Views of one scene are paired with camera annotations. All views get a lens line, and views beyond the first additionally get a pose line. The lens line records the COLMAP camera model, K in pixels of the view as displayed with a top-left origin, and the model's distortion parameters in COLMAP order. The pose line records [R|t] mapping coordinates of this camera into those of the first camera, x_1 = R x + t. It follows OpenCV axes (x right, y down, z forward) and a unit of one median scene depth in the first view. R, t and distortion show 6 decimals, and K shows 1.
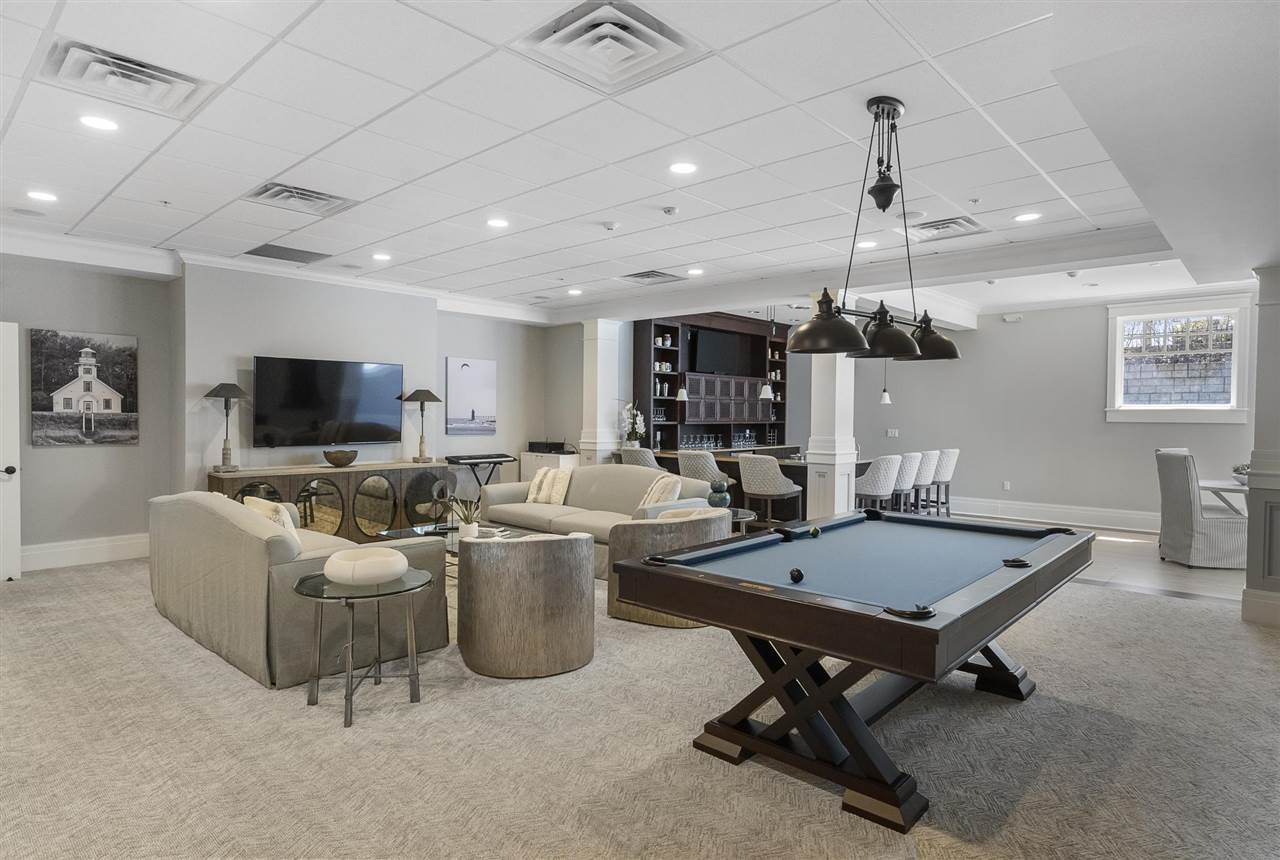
lens RADIAL K [[698.0, 0, 638.5], [0, 698.0, 427.2], [0, 0, 1]] dist [0.006591, 0.000791]
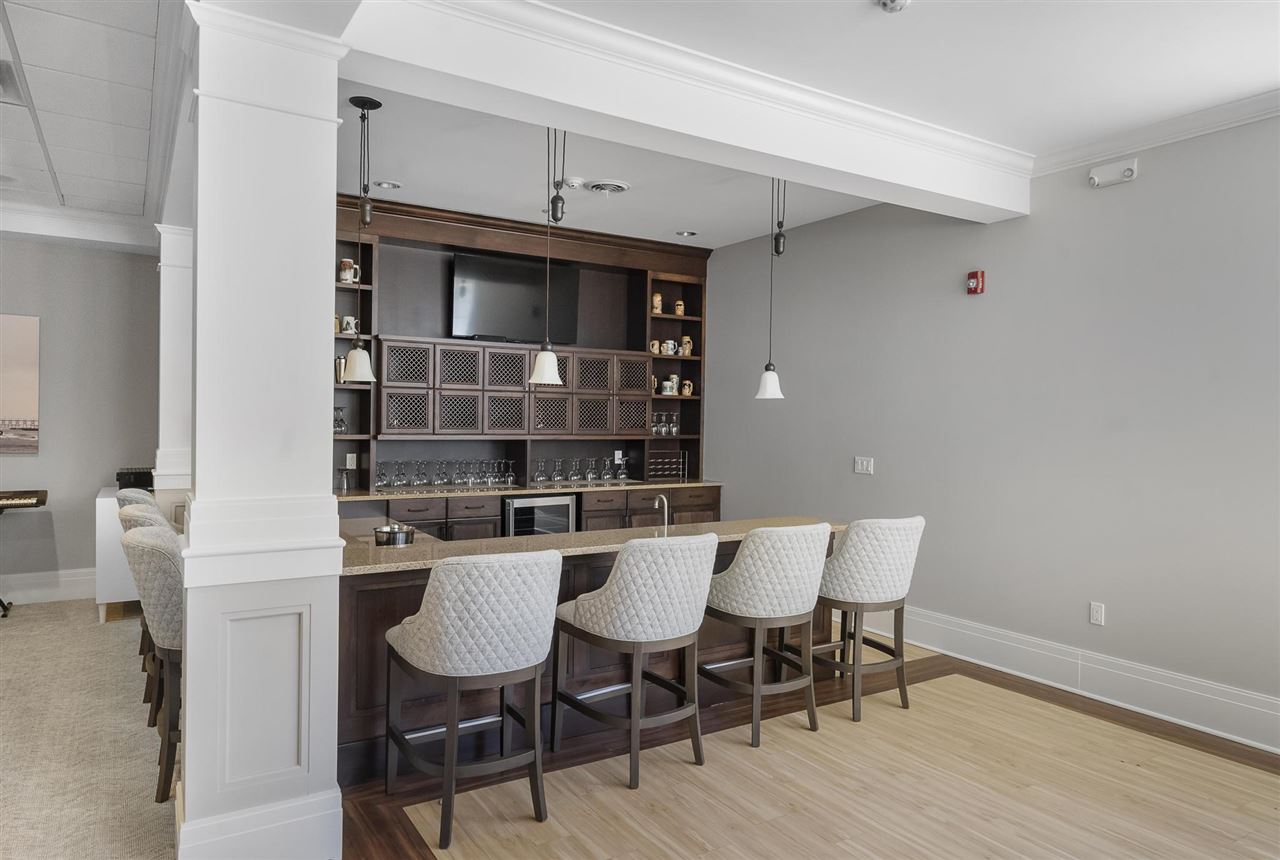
lens RADIAL K [[803.9, 0, 643.3], [0, 803.9, 430.3], [0, 0, 1]] dist [0.000086, 0.001412]
pose [[0.965830, 0.011653, -0.258914, 0.431585], [-0.013472, 0.999895, -0.005252, -0.011622], [0.258826, 0.008561, 0.965886, 0.550663]]
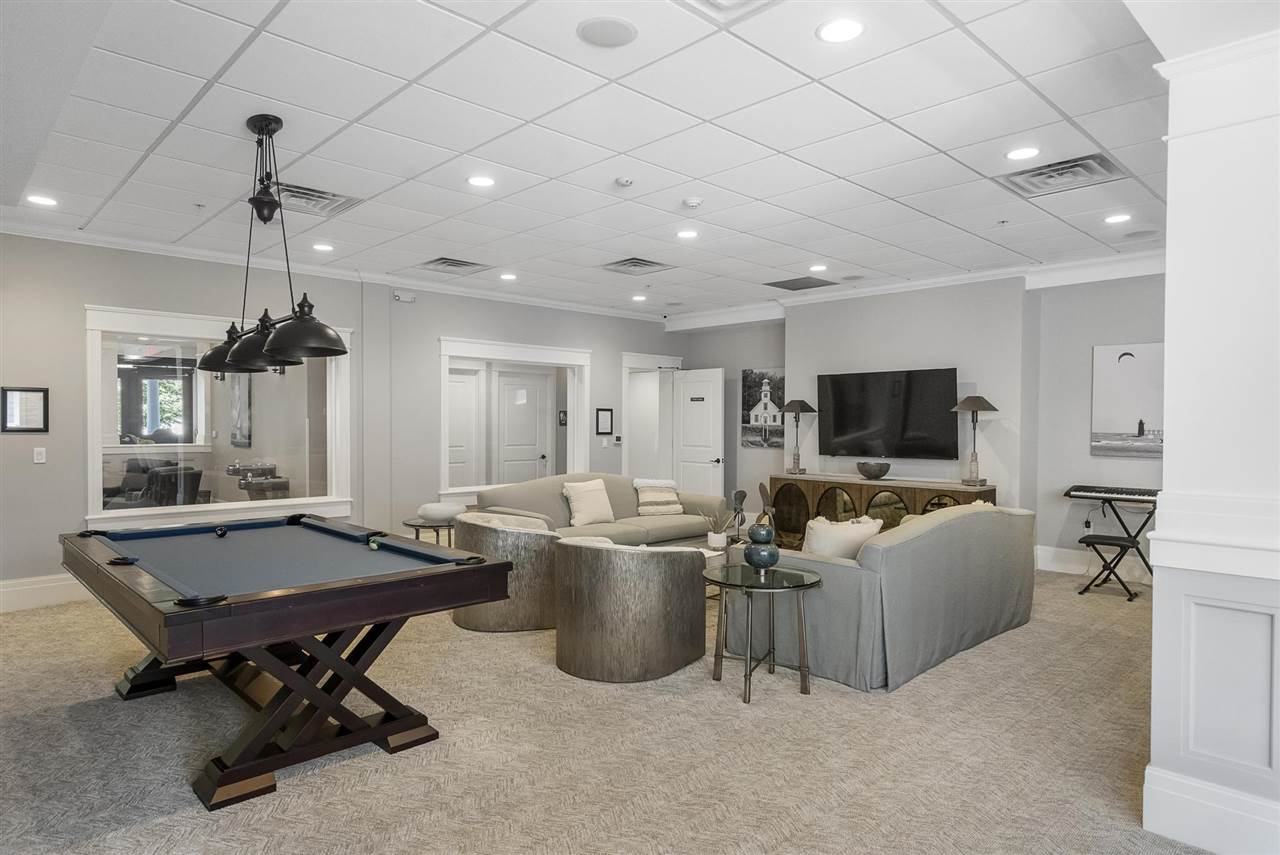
lens RADIAL K [[750.2, 0, 642.2], [0, 750.2, 423.1], [0, 0, 1]] dist [0.005417, 0.002957]
pose [[-0.057983, -0.005458, -0.998303, 0.516426], [-0.022828, 0.999731, -0.004140, -0.008596], [0.998057, 0.022549, -0.058092, 0.584009]]
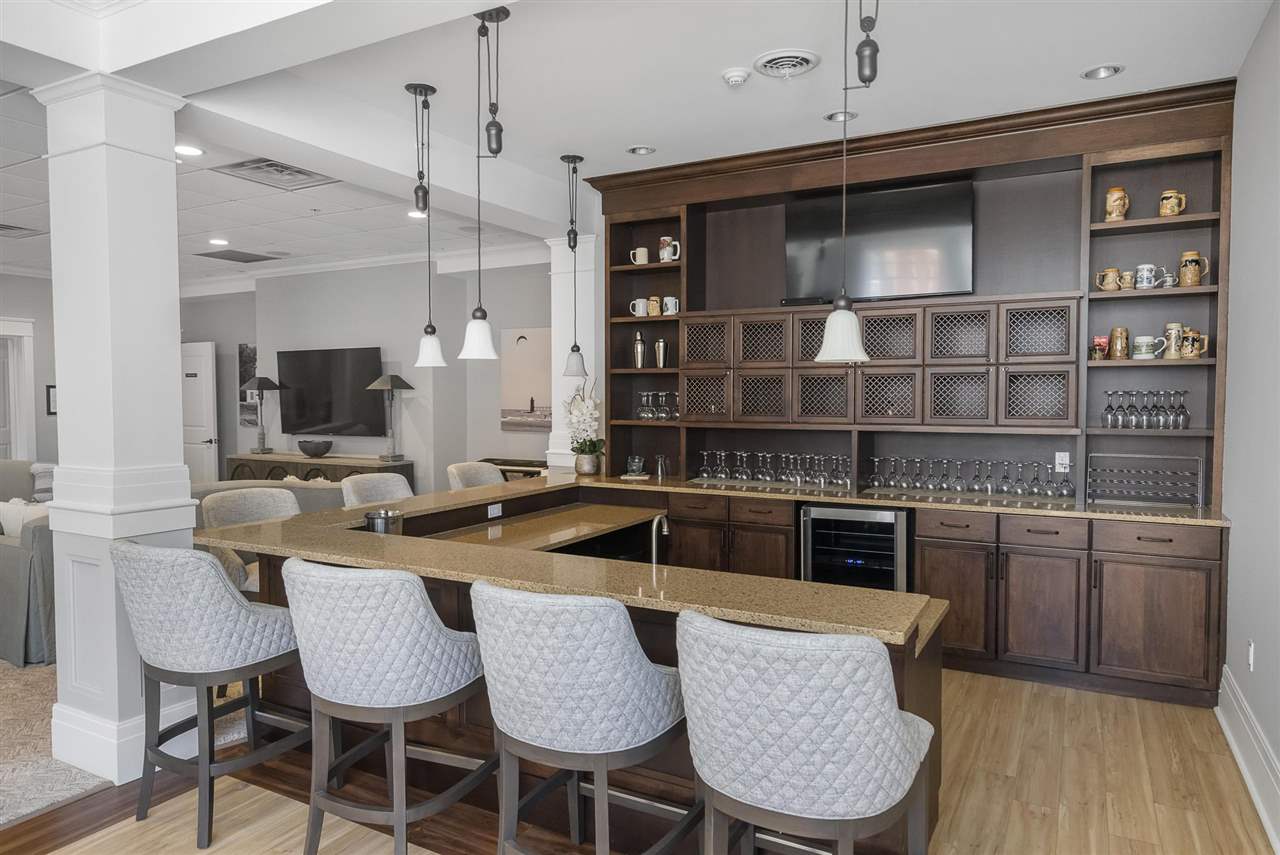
lens RADIAL K [[803.9, 0, 642.5], [0, 803.9, 431.2], [0, 0, 1]] dist [0.000086, 0.001412]
pose [[0.243291, 0.036944, -0.969250, 0.623940], [-0.016121, 0.999290, 0.034042, -0.020901], [0.969819, 0.007343, 0.243714, 0.930880]]
